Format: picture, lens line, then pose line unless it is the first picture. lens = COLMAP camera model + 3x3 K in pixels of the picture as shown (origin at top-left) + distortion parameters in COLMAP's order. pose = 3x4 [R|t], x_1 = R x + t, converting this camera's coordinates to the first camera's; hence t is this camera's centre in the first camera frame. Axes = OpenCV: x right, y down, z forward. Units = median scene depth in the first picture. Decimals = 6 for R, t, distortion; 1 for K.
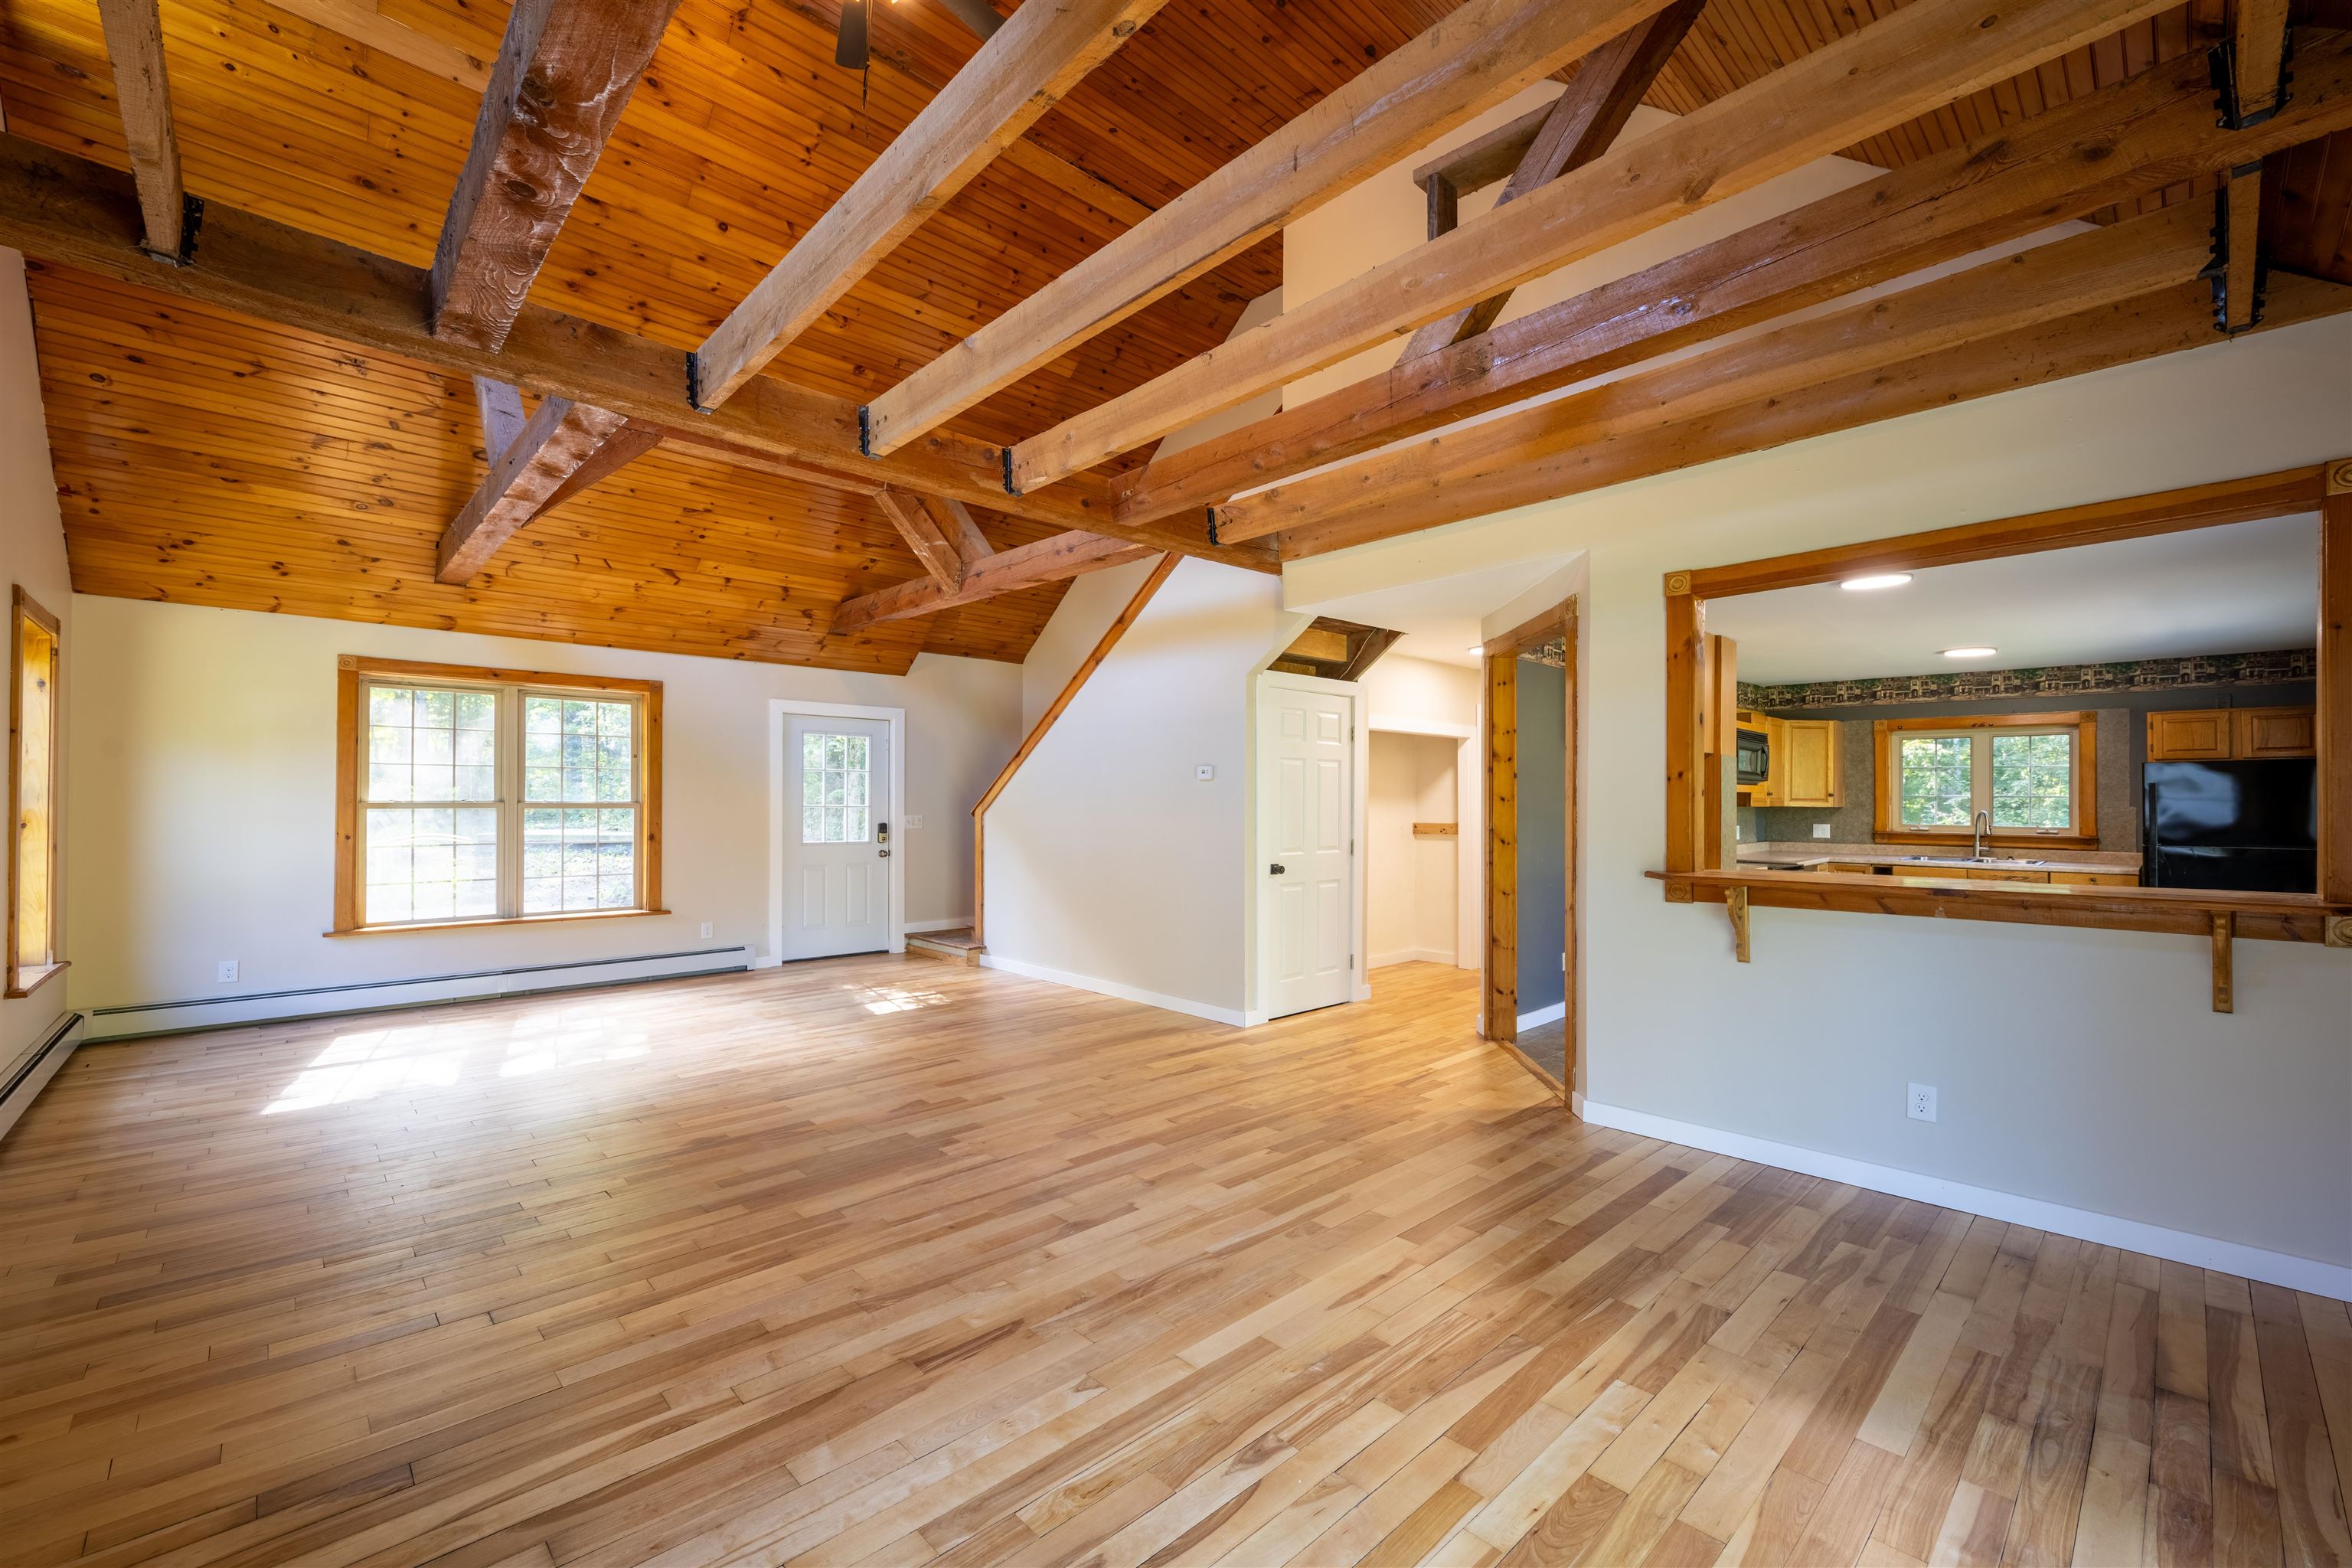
lens RADIAL K [[966.8, 0, 1112.9], [0, 966.8, 793.5], [0, 0, 1]] dist [-0.001286, -0.000381]
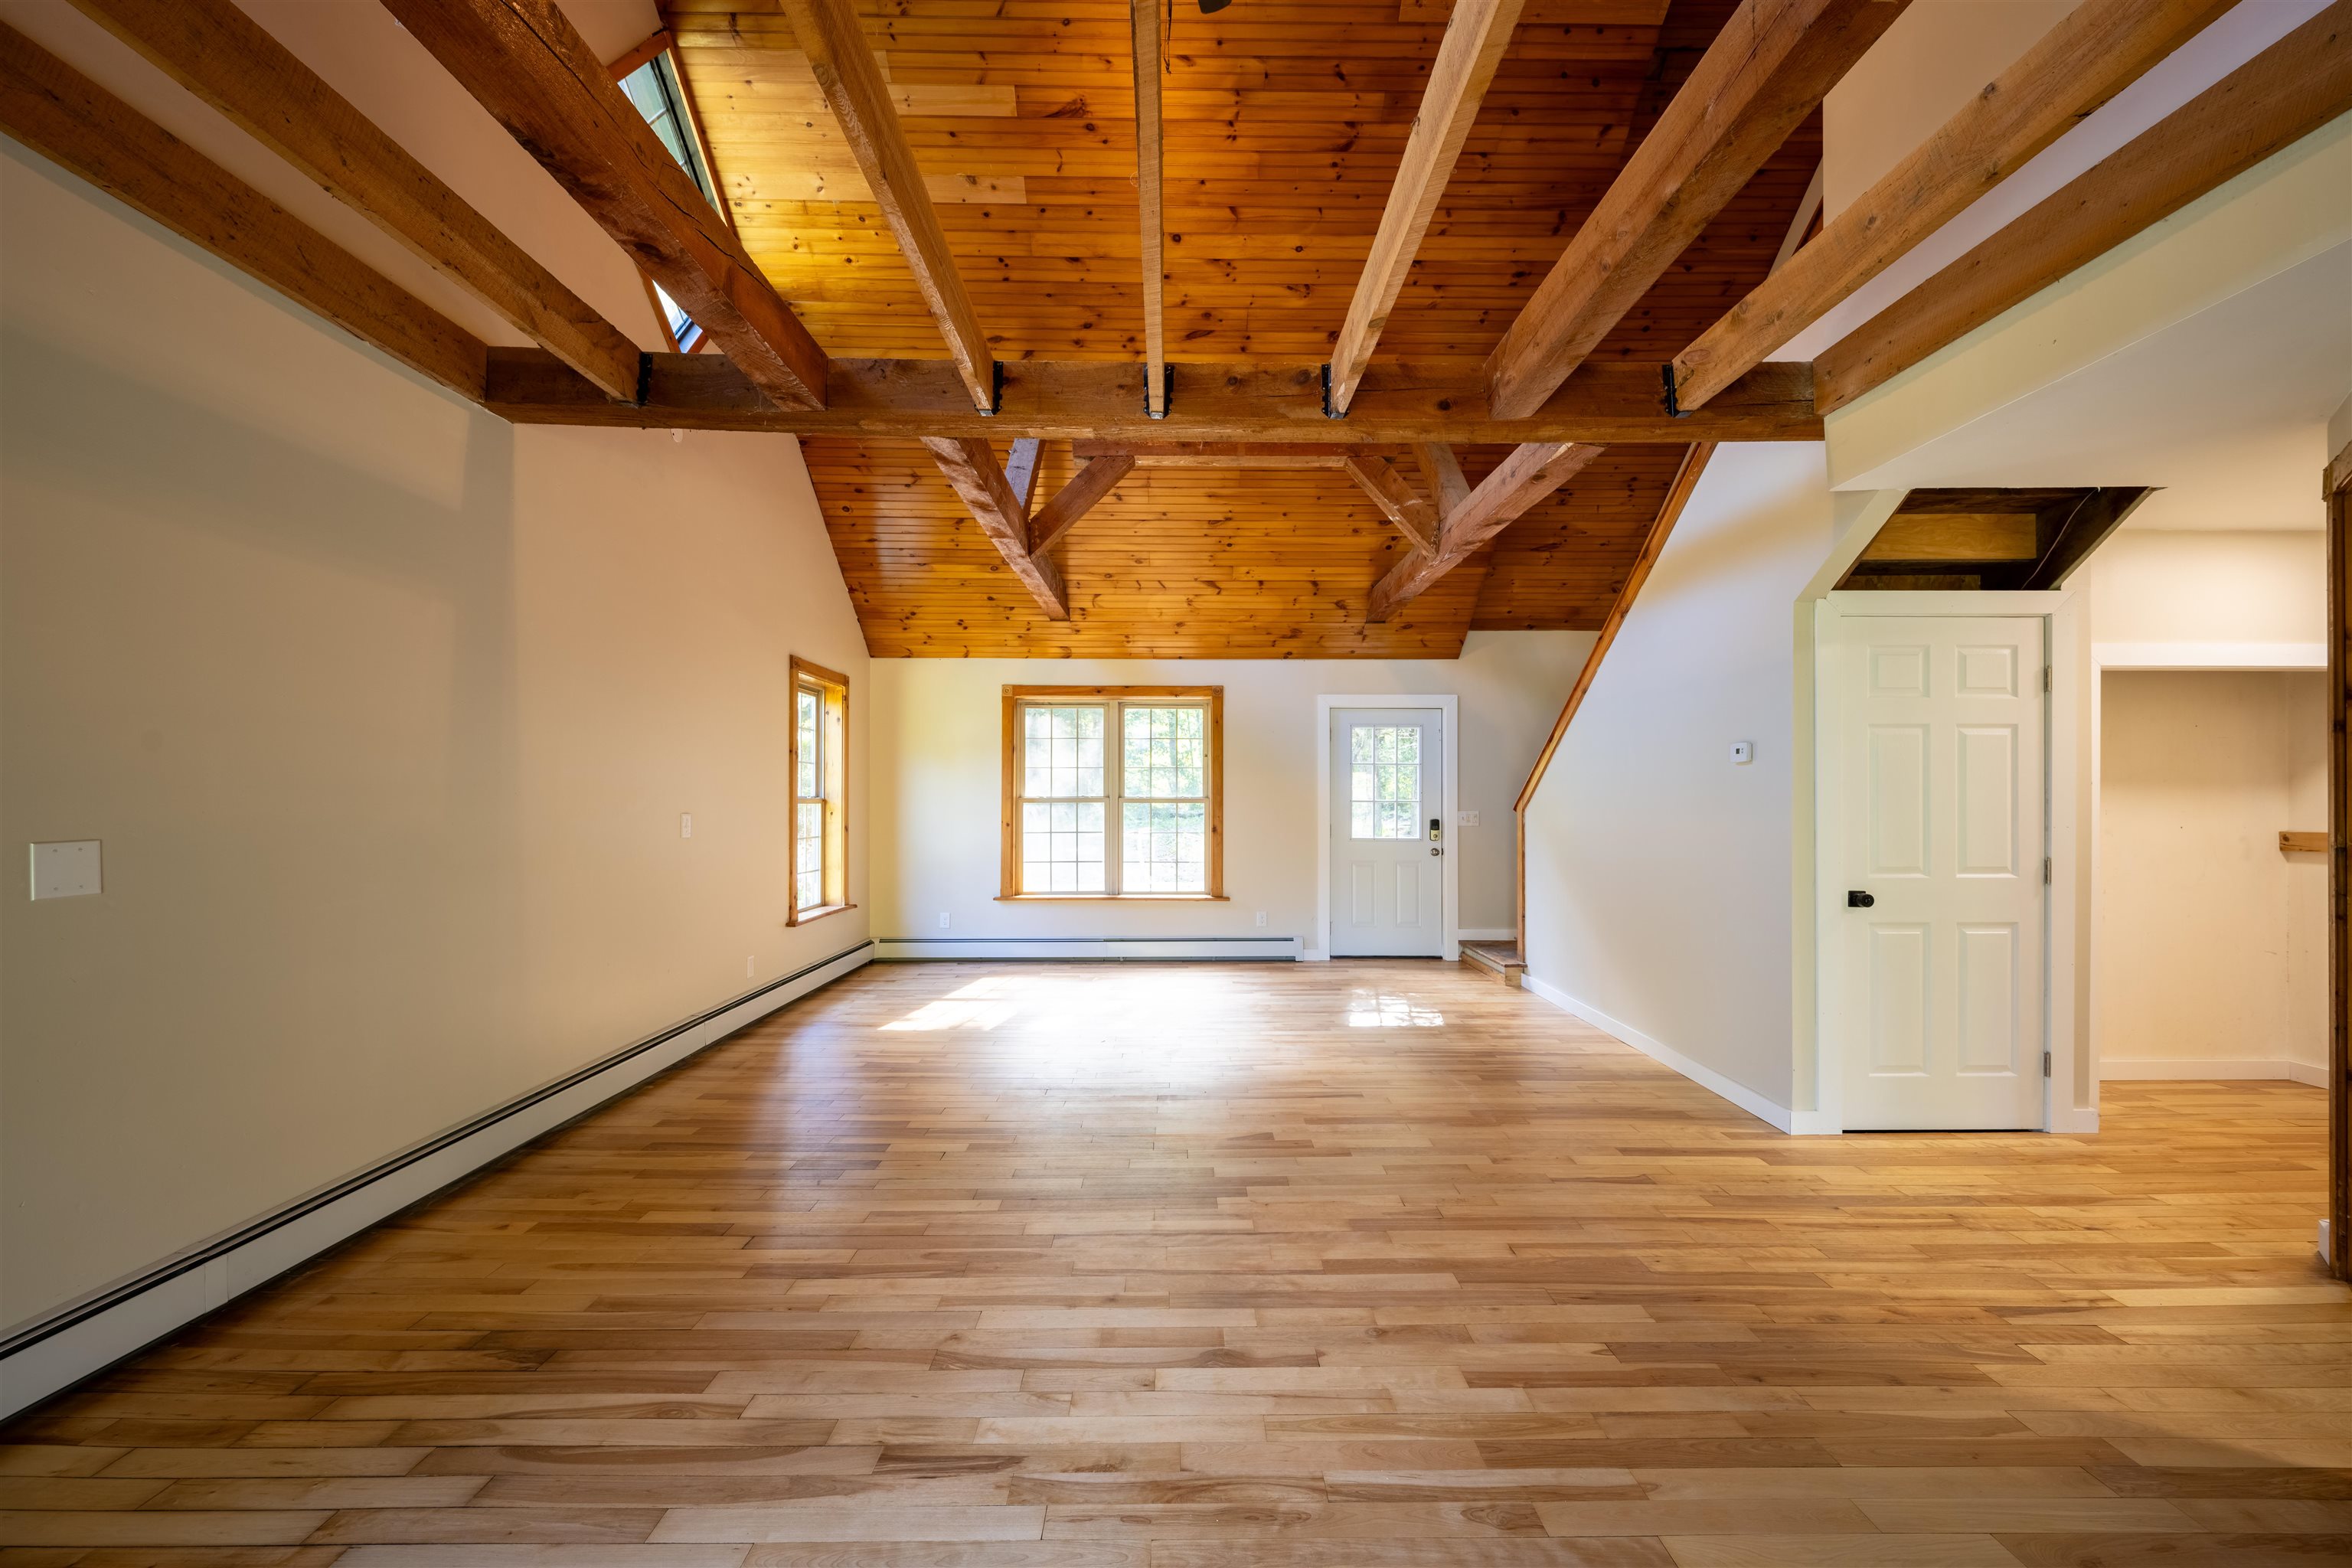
lens RADIAL K [[923.9, 0, 1177.8], [0, 923.9, 793.0], [0, 0, 1]] dist [-0.002108, -0.000271]
pose [[0.757899, -0.005369, -0.652350, 0.218169], [0.007834, 0.999969, 0.000871, 0.003639], [0.652325, -0.005771, 0.757917, 0.232071]]
